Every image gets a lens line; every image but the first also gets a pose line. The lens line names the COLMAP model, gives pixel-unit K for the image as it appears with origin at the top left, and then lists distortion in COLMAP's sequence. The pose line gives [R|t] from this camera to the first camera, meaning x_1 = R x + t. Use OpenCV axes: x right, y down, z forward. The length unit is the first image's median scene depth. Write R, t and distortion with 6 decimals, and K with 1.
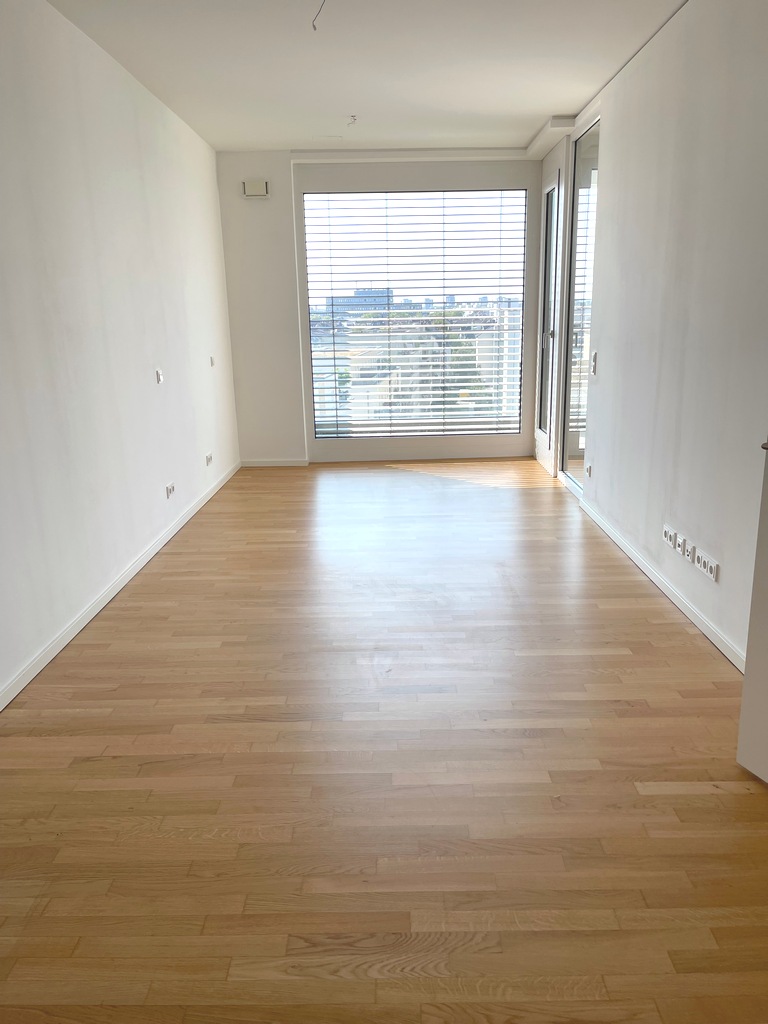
lens RADIAL K [[765.2, 0, 385.9], [0, 765.2, 511.5], [0, 0, 1]] dist [0.065892, -0.091427]
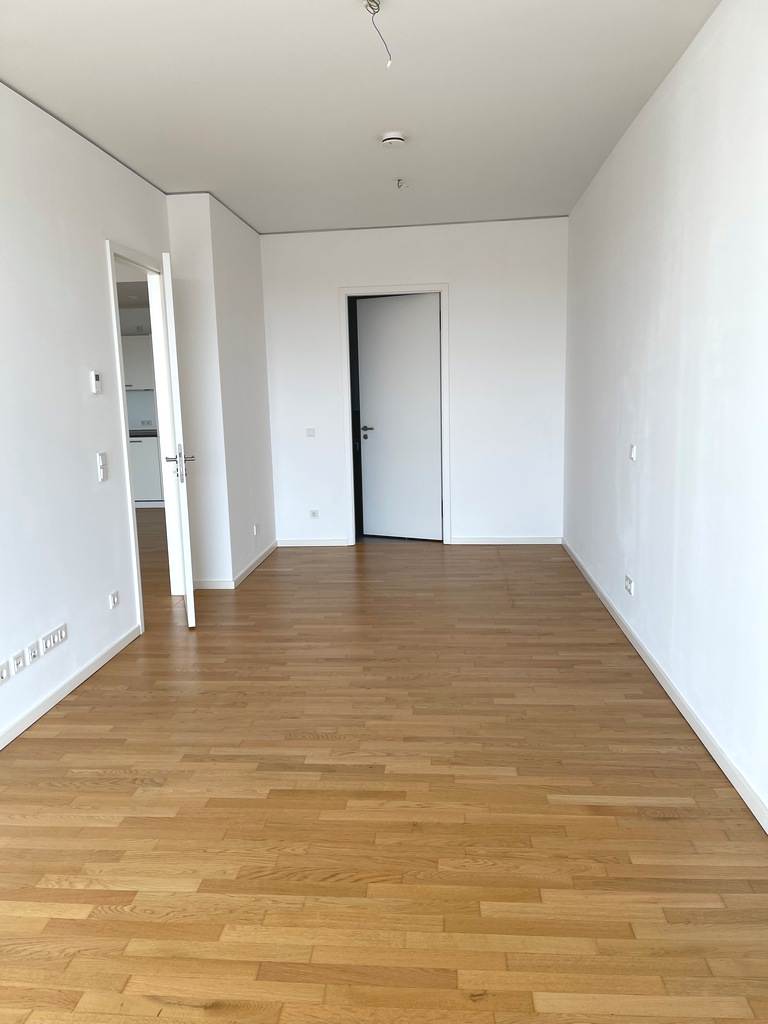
lens RADIAL K [[765.2, 0, 383.2], [0, 765.2, 512.5], [0, 0, 1]] dist [0.065892, -0.091427]
pose [[-0.996070, 0.031982, 0.082600, -0.129920], [0.062652, 0.913589, 0.401783, -0.485514], [-0.062612, 0.405378, -0.912002, 1.861989]]
